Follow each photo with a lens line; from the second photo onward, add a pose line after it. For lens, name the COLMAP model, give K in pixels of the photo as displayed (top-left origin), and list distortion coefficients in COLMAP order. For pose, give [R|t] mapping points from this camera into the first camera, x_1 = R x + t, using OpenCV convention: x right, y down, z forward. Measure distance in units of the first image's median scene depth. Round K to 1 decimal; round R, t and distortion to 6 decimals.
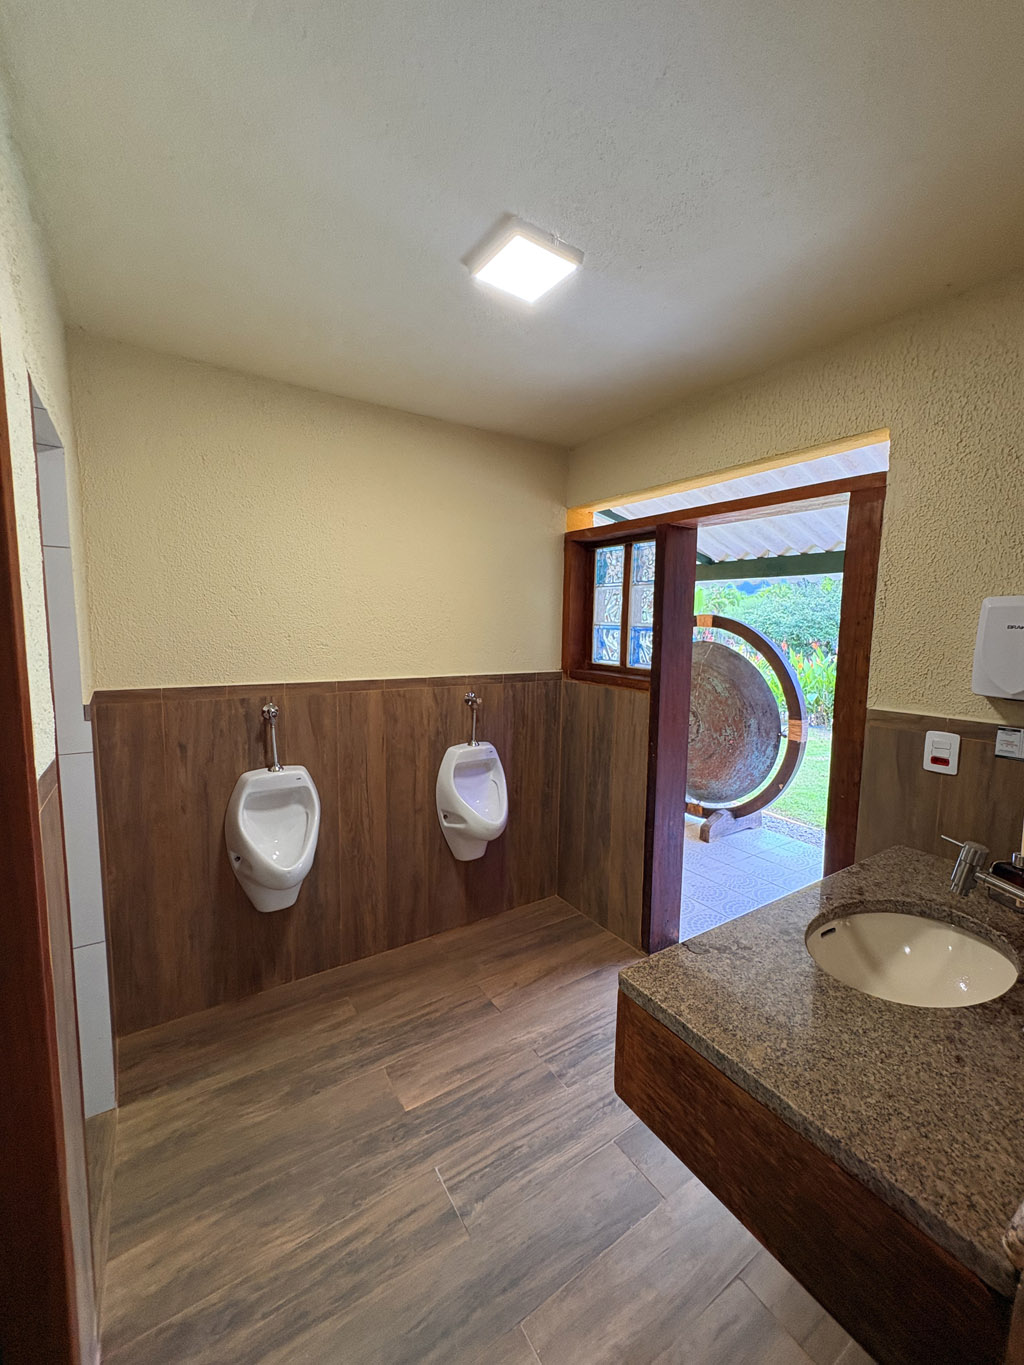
lens RADIAL K [[545.5, 0, 512.0], [0, 545.5, 682.5], [0, 0, 1]] dist [0.000731, 0.000012]
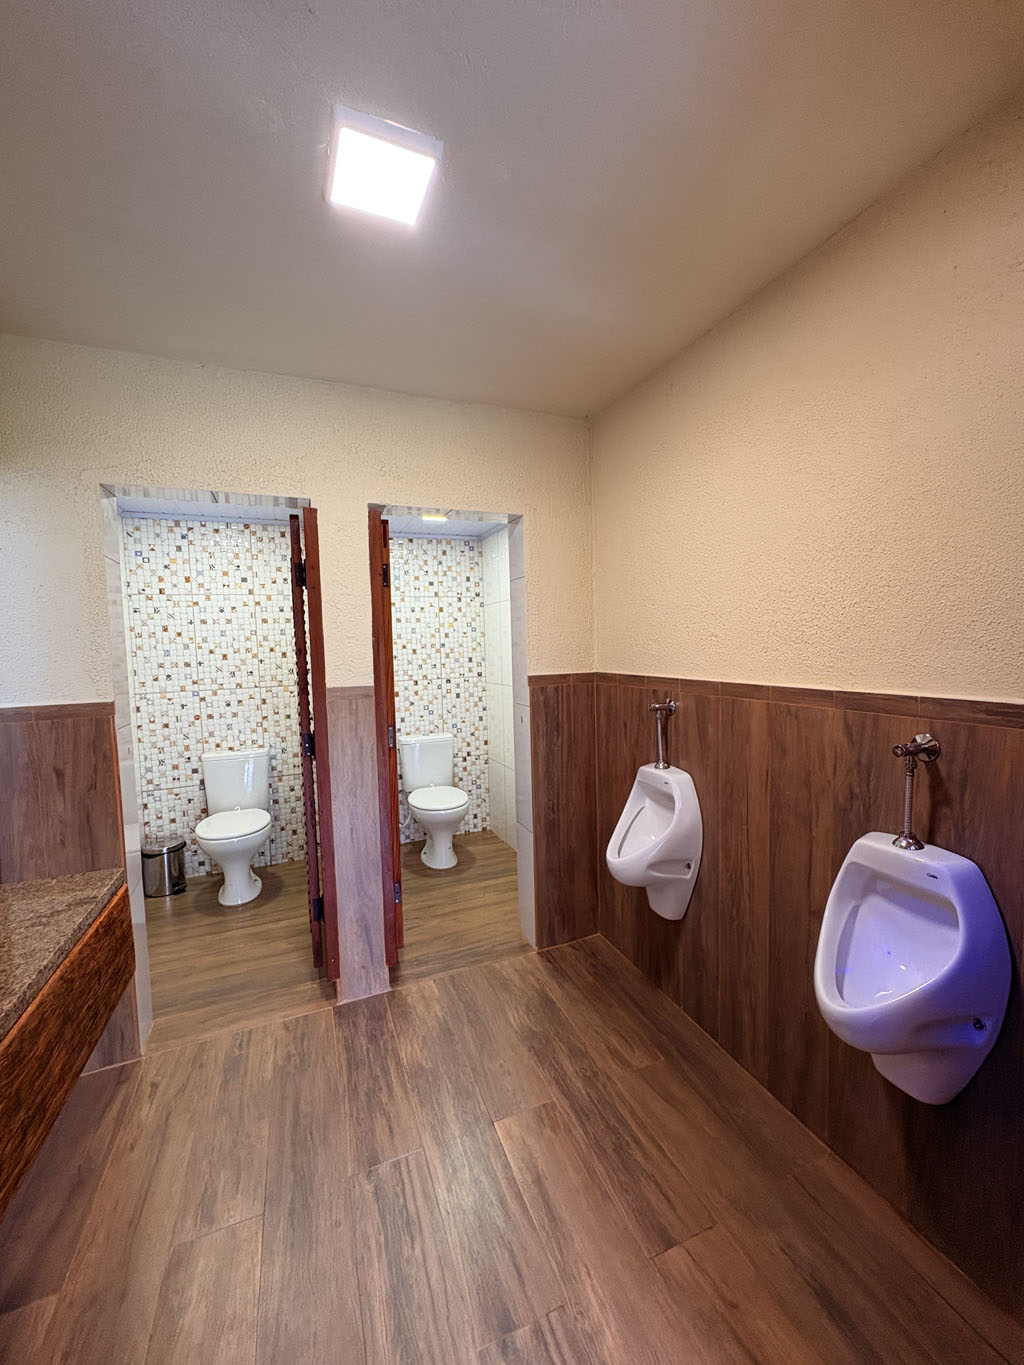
lens RADIAL K [[545.5, 0, 512.0], [0, 545.5, 682.5], [0, 0, 1]] dist [0.000731, 0.000012]
pose [[-0.202651, 0.057767, -0.977546, 0.567136], [-0.080080, 0.993937, 0.075336, -0.040641], [0.975971, 0.093548, -0.196796, 0.954203]]
